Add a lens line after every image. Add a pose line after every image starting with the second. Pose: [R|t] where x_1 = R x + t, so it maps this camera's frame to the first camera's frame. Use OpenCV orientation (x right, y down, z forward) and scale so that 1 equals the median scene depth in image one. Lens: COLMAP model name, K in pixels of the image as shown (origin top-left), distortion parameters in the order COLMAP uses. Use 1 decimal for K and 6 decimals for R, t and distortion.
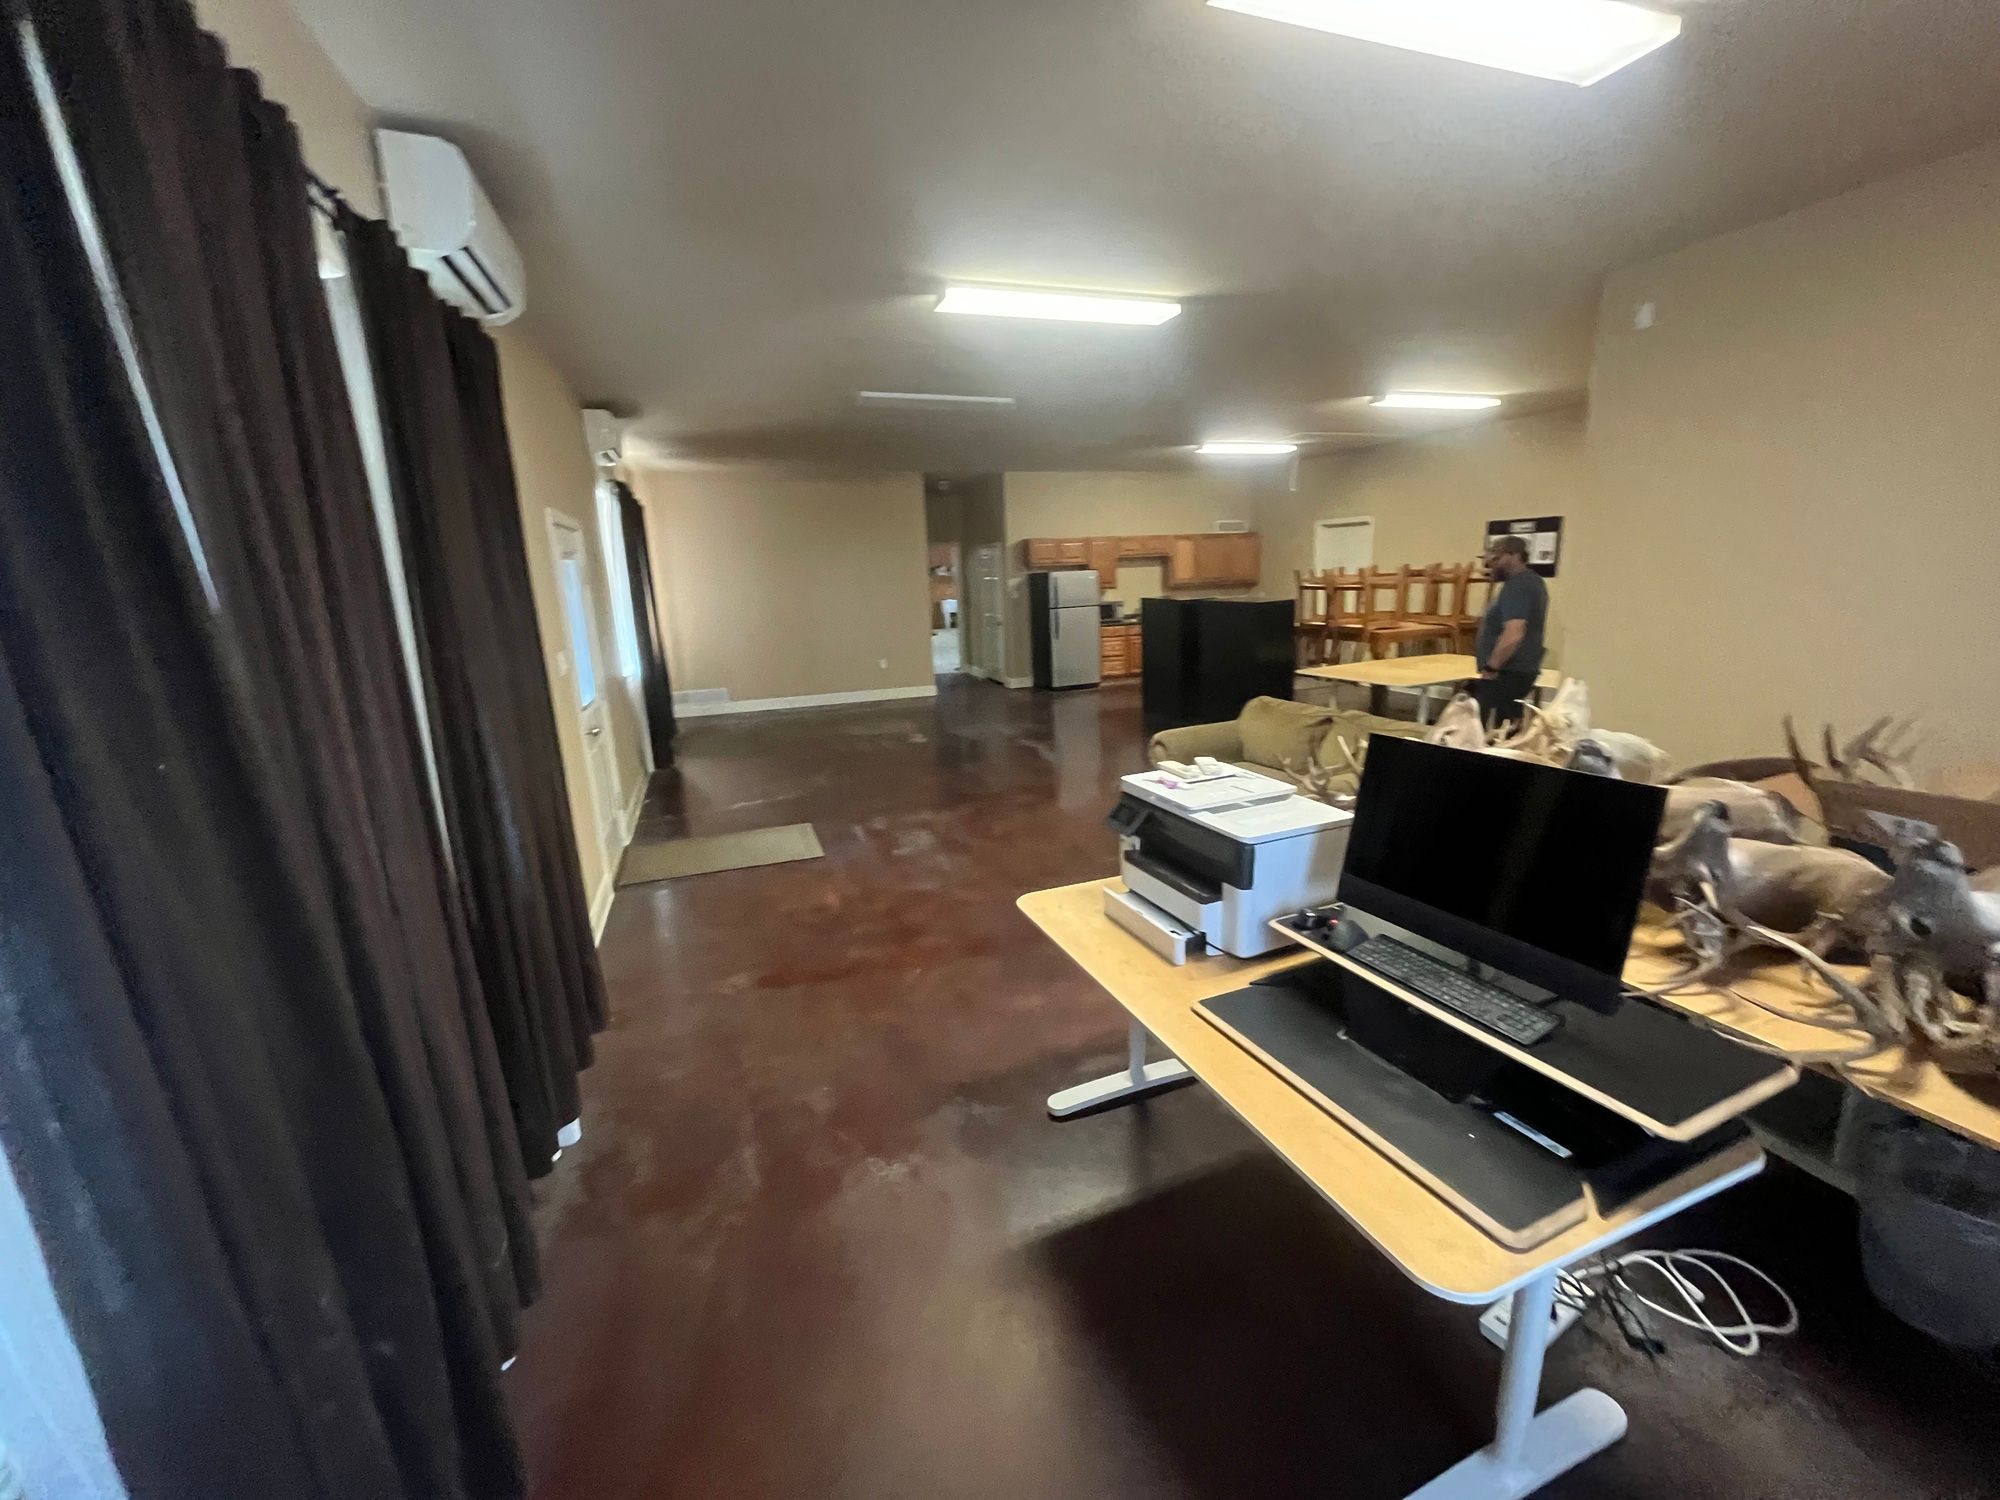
lens RADIAL K [[810.8, 0, 996.8], [0, 810.8, 754.4], [0, 0, 1]] dist [0.000142, 0.000193]
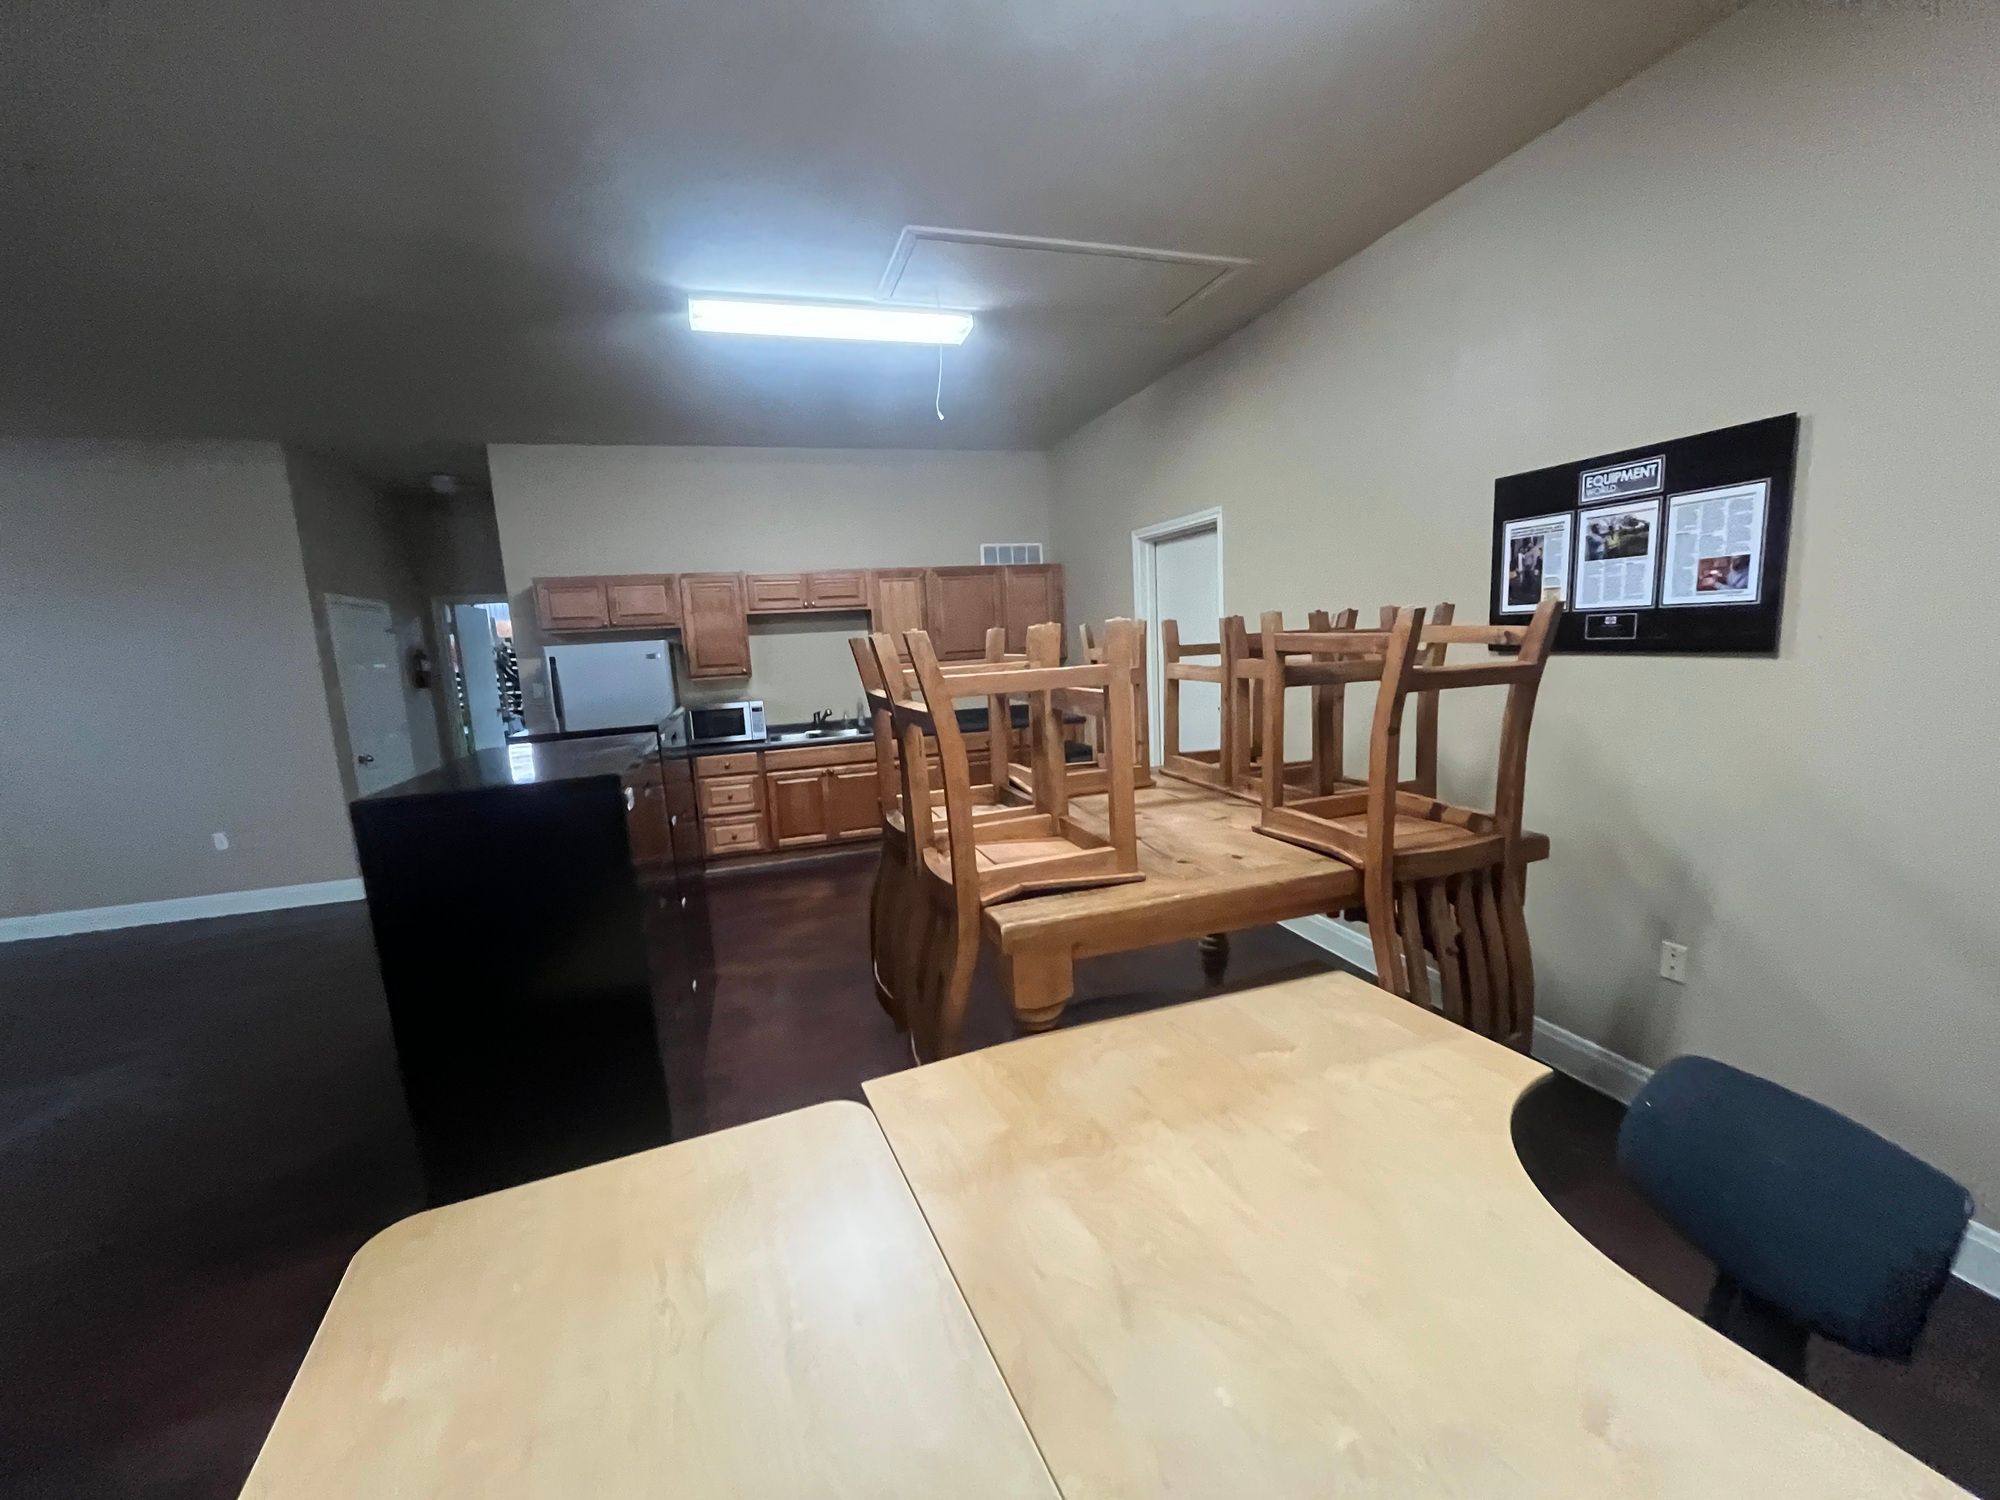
lens RADIAL K [[791.3, 0, 988.0], [0, 791.3, 750.7], [0, 0, 1]] dist [0.000236, 0.000030]
pose [[0.999356, -0.023528, -0.027107, 0.410114], [0.021650, 0.997478, -0.067595, -0.162839], [0.028629, 0.066964, 0.997345, 0.687410]]
